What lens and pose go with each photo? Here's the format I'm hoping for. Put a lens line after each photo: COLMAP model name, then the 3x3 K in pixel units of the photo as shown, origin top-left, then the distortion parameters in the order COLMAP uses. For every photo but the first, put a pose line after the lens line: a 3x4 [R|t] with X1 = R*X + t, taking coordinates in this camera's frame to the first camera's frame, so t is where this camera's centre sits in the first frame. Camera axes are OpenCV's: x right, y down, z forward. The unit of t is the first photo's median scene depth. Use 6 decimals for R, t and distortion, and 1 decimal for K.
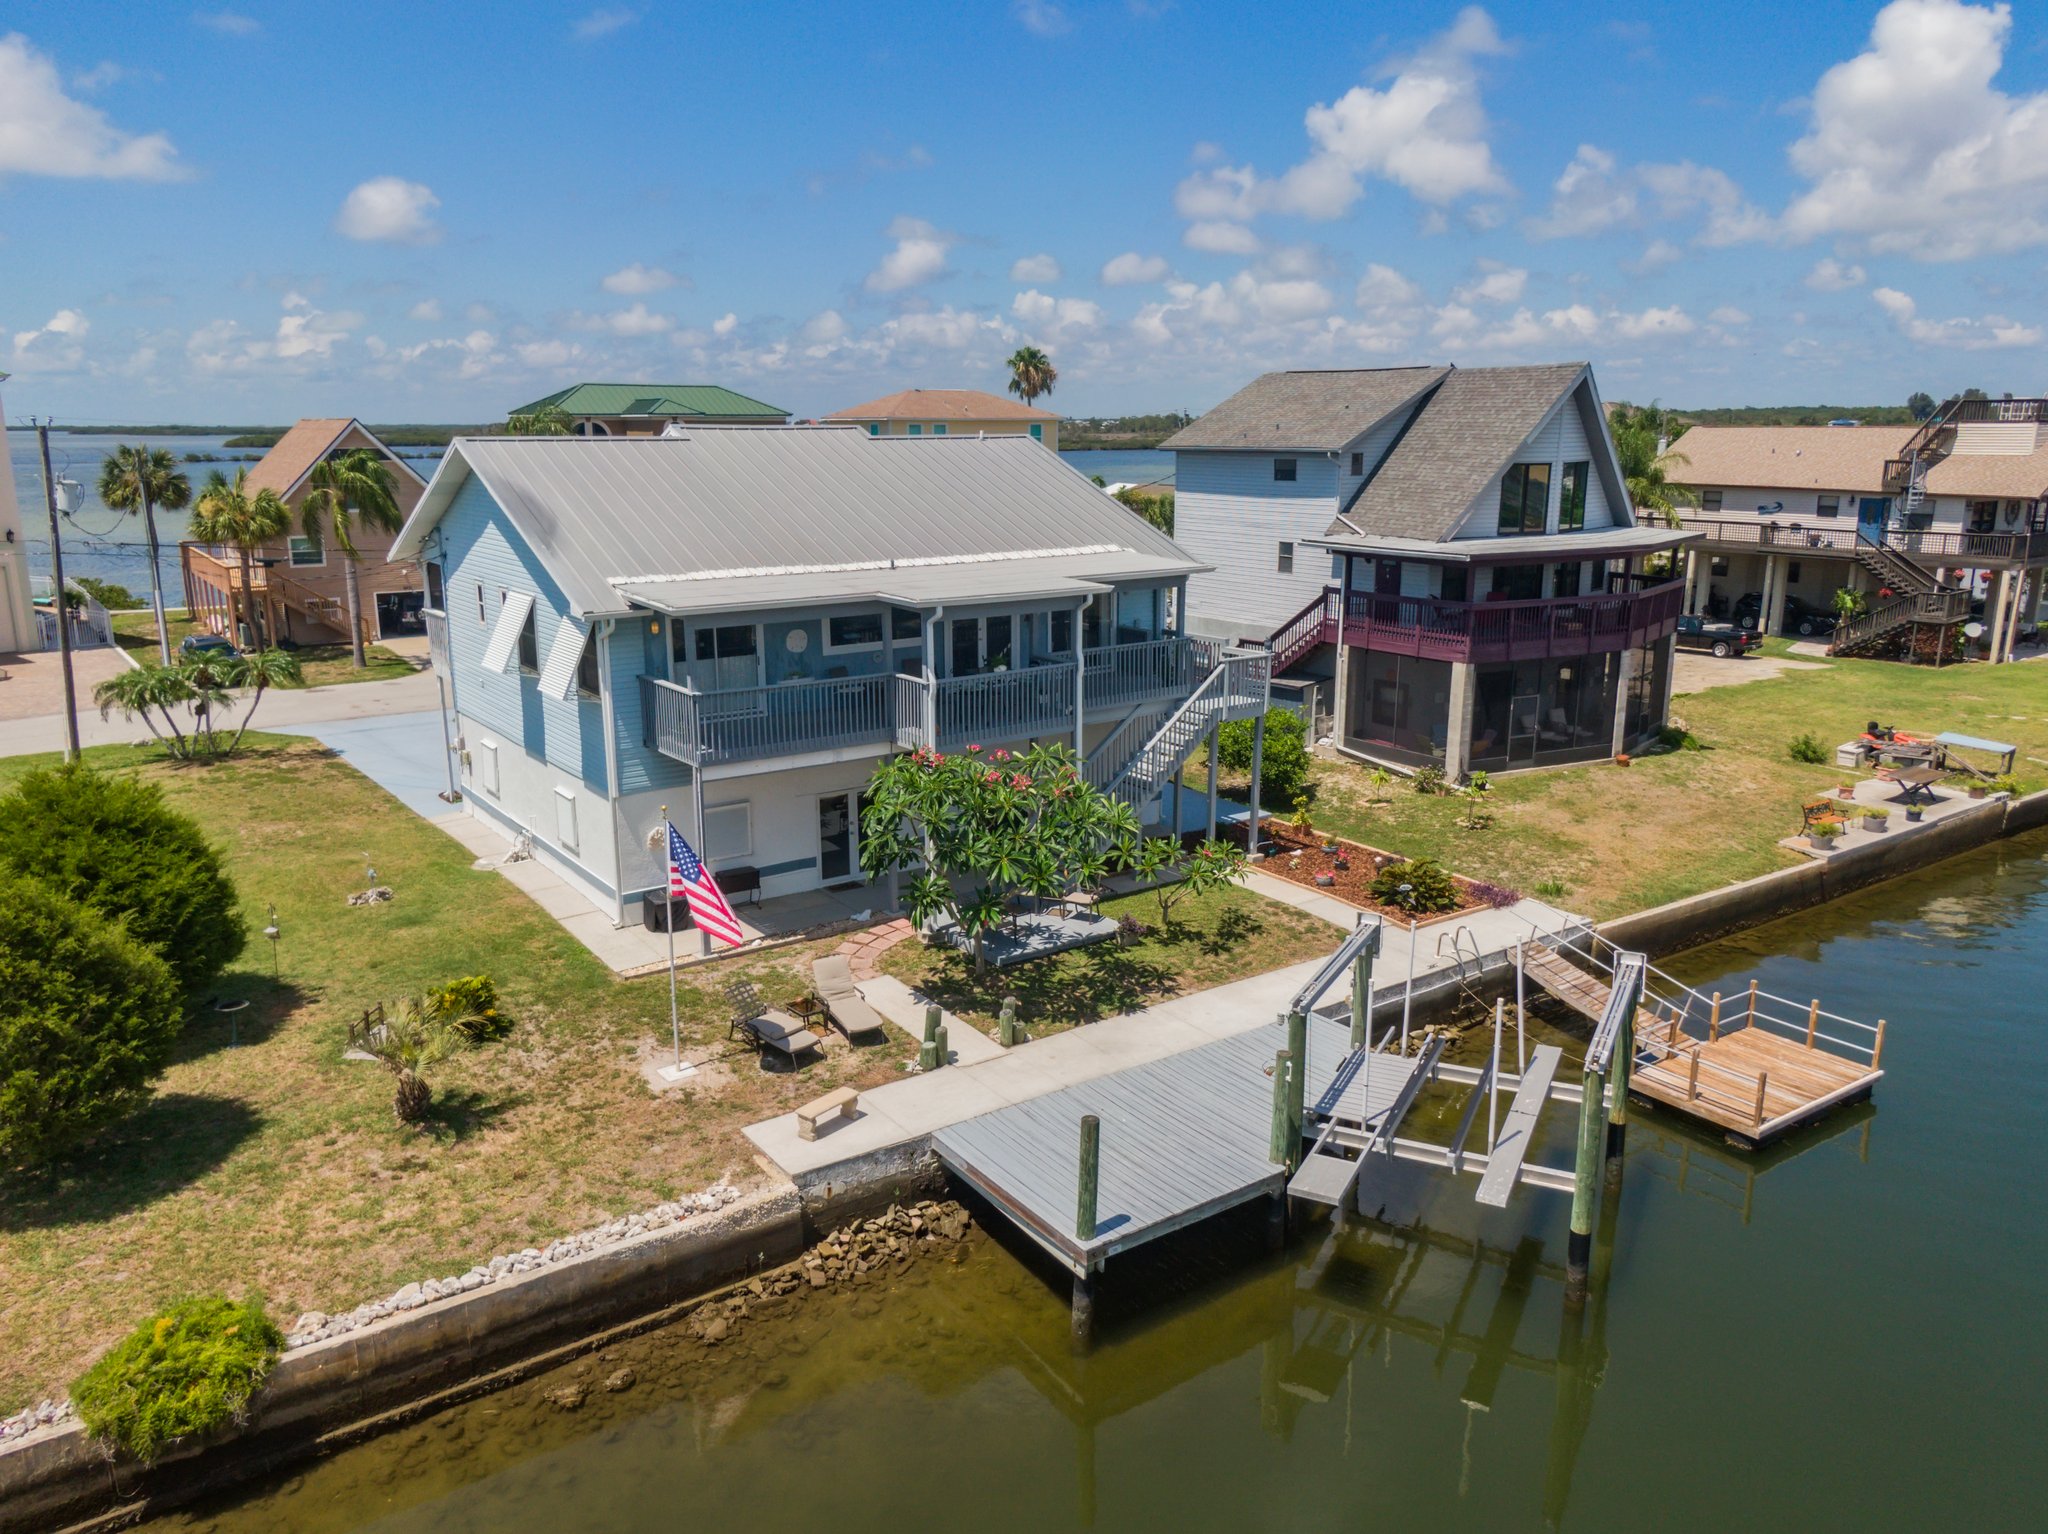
lens RADIAL K [[1459.4, 0, 1026.1], [0, 1459.4, 772.0], [0, 0, 1]] dist [0.032034, -0.033051]
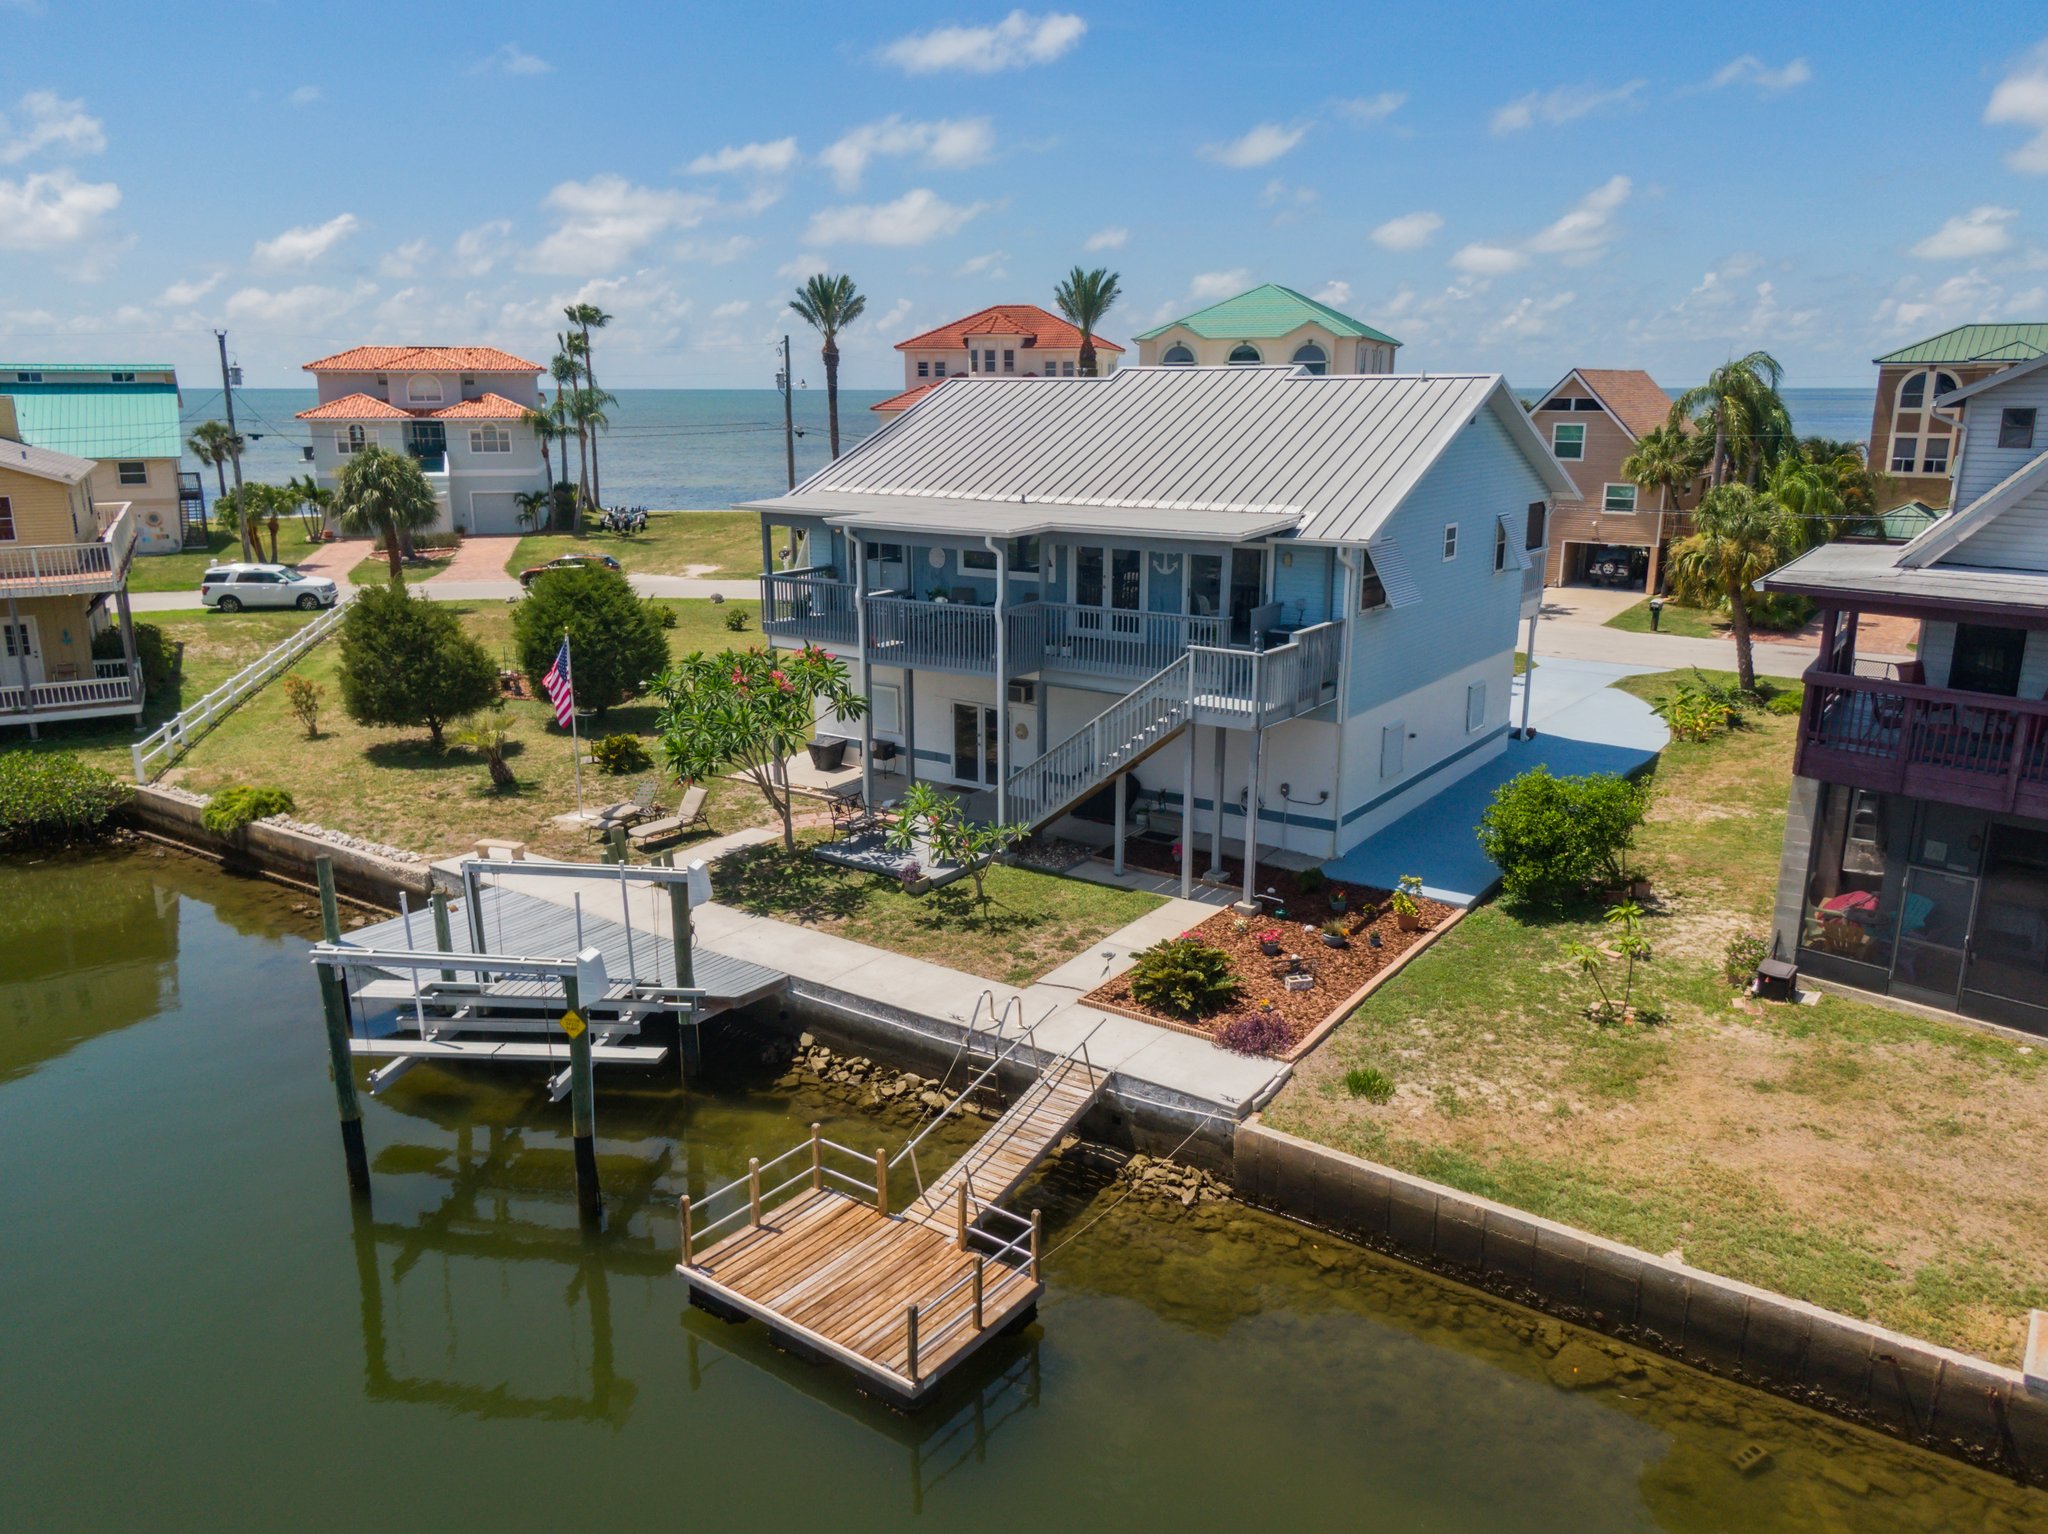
lens RADIAL K [[1491.8, 0, 1024.0], [0, 1491.8, 767.0], [0, 0, 1]] dist [0.043073, -0.047086]
pose [[0.333933, 0.234036, -0.913080, 1.018679], [-0.219603, 0.961347, 0.166094, -0.149670], [0.916659, 0.145051, 0.372420, 0.698275]]
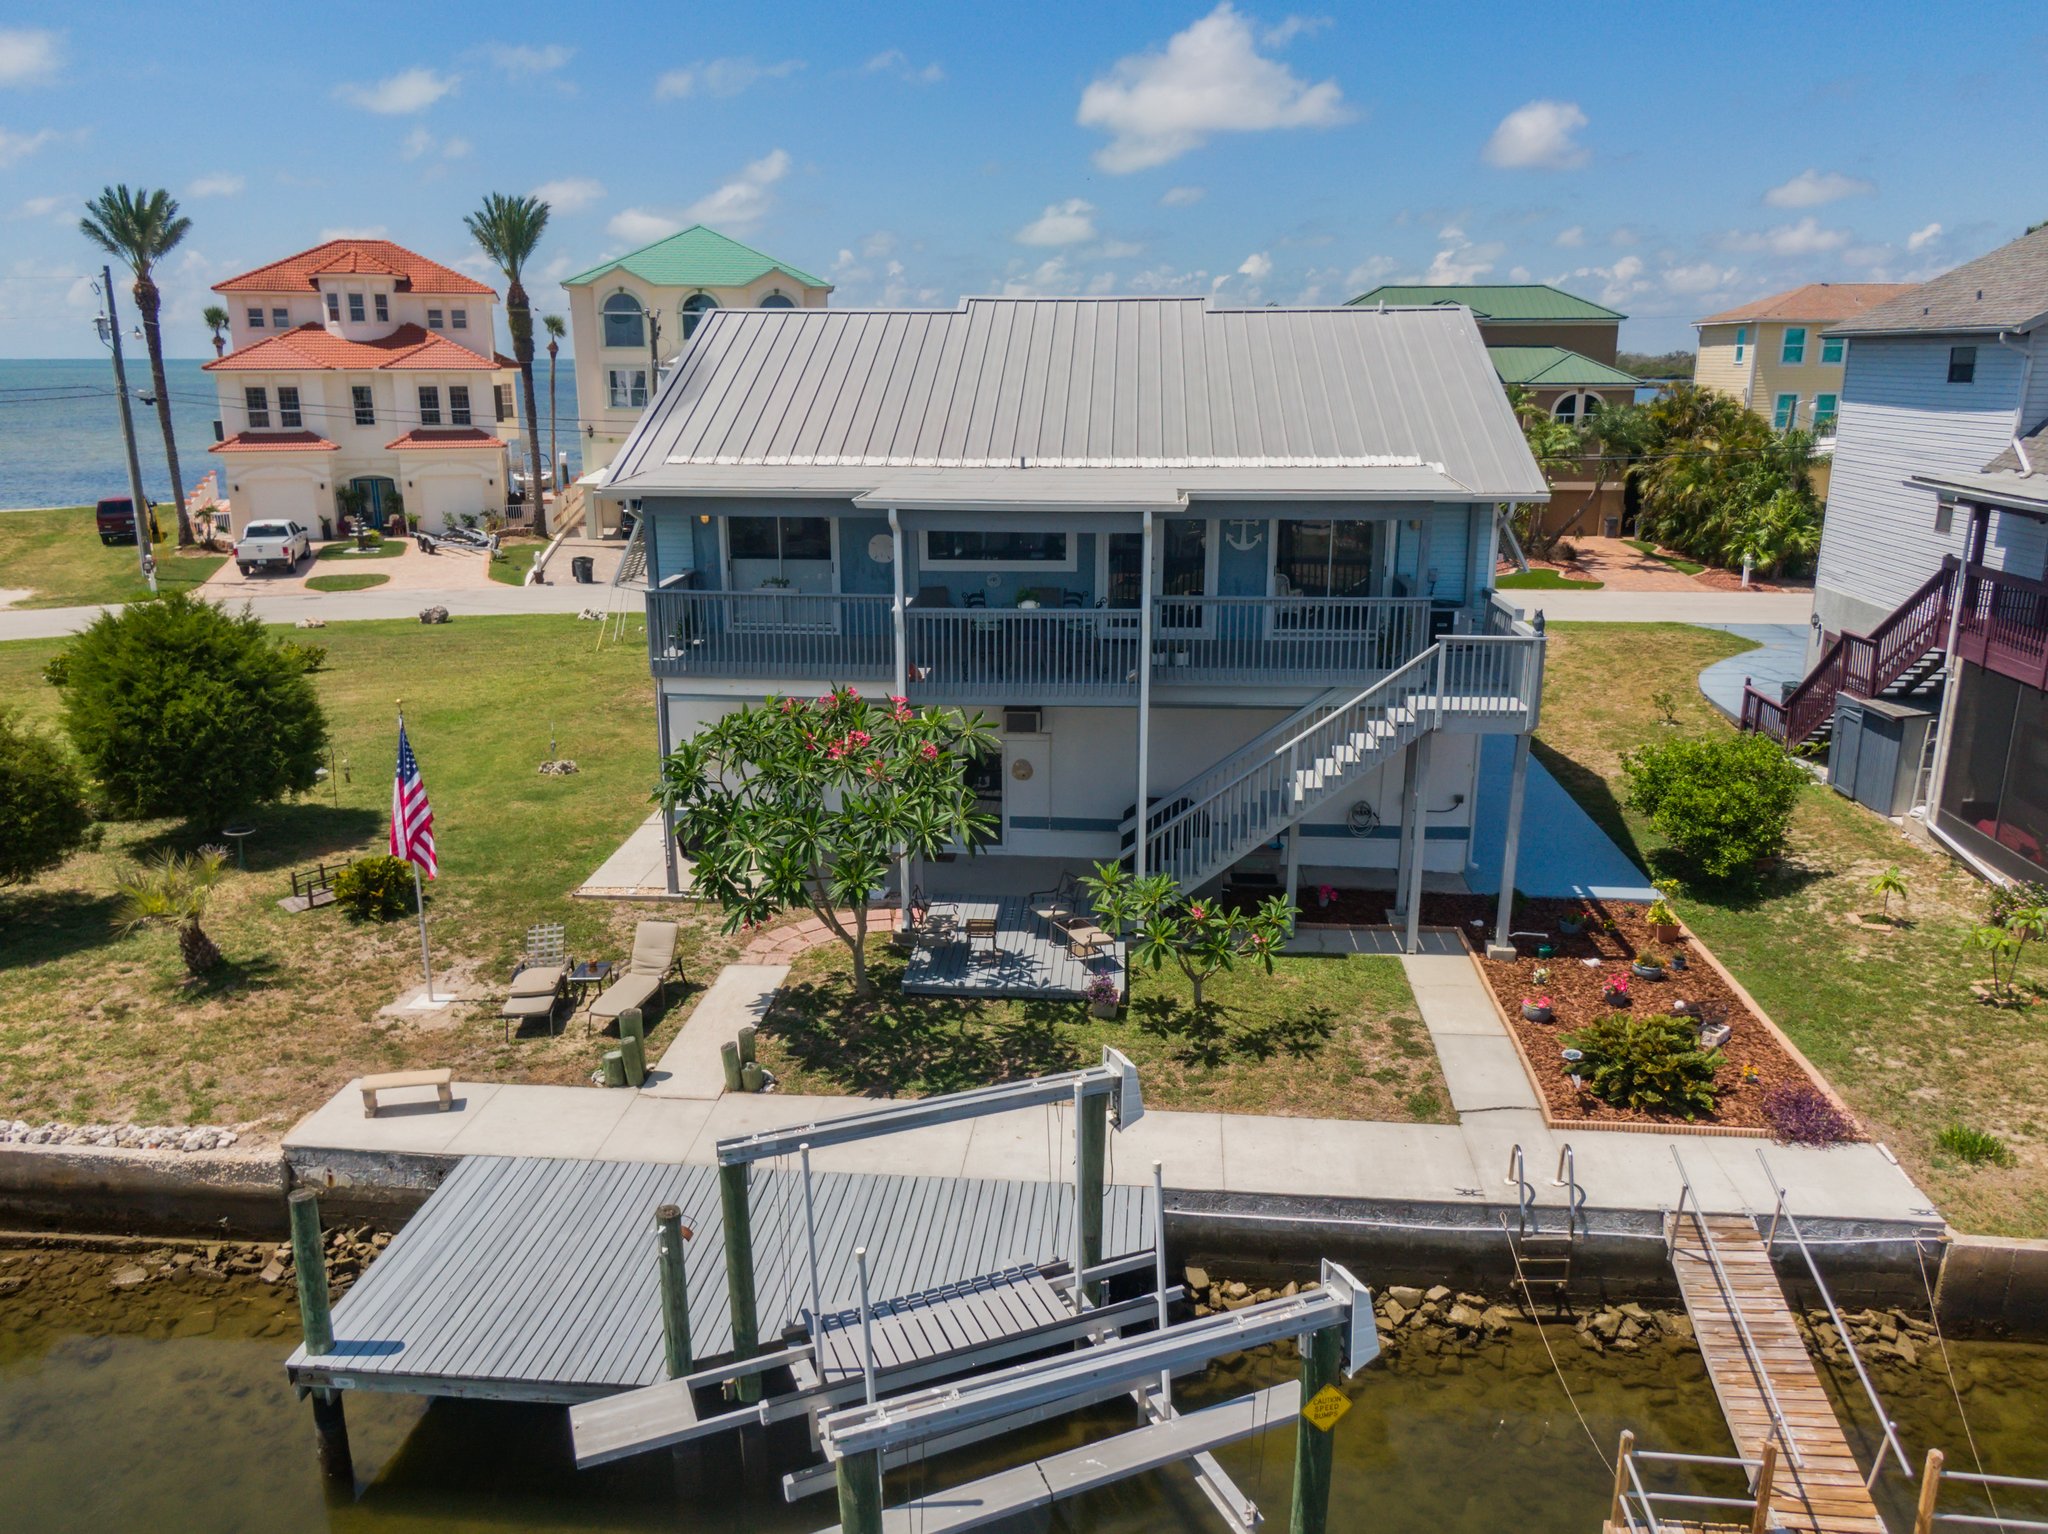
lens RADIAL K [[1523.6, 0, 1024.0], [0, 1523.6, 767.0], [0, 0, 1]] dist [0.029220, -0.049779]
pose [[0.762299, 0.169852, -0.624540, 0.488788], [-0.151577, 0.984966, 0.082864, -0.055152], [0.629226, 0.031499, 0.776584, 0.414869]]
